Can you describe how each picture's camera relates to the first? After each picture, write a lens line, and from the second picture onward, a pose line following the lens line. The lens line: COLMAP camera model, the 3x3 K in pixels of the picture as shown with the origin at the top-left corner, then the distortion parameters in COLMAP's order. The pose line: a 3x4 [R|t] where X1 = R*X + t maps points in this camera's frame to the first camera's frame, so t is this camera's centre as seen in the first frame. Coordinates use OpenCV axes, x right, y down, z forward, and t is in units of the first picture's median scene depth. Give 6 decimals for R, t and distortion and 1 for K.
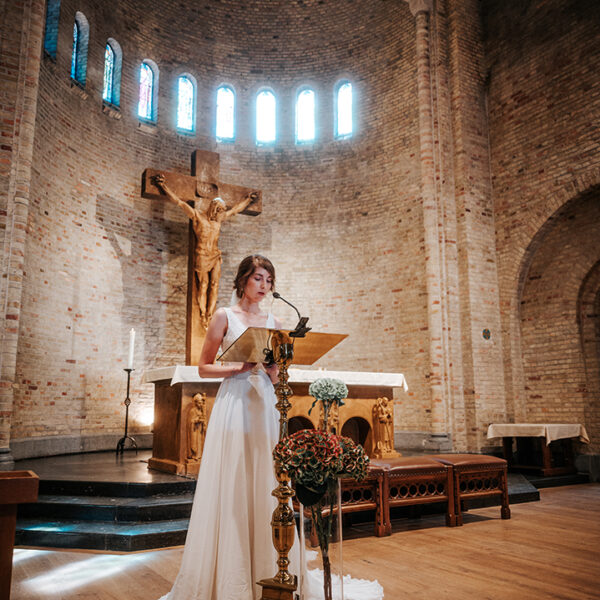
lens RADIAL K [[597.0, 0, 300.9], [0, 597.0, 306.3], [0, 0, 1]] dist [-0.012578, 0.000000]
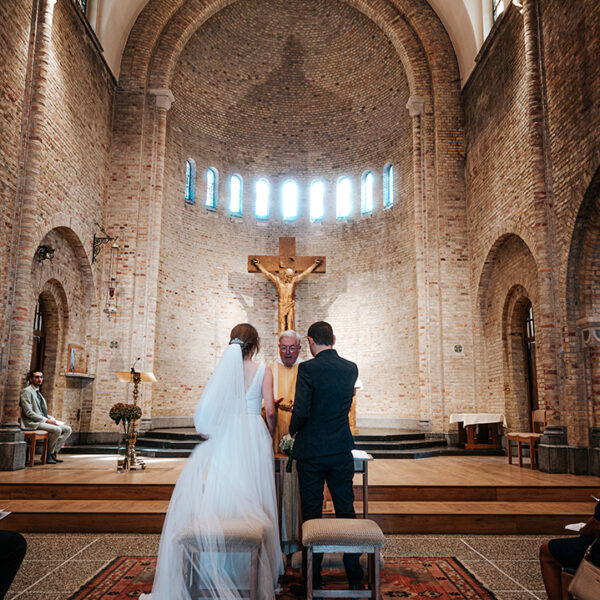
lens RADIAL K [[597.0, 0, 305.9], [0, 597.0, 304.2], [0, 0, 1]] dist [-0.012578, 0.000000]
pose [[0.871530, -0.072807, -0.484907, 0.642075], [0.072721, 0.997171, -0.019019, -0.052128], [0.484920, -0.018687, 0.874359, -0.353795]]
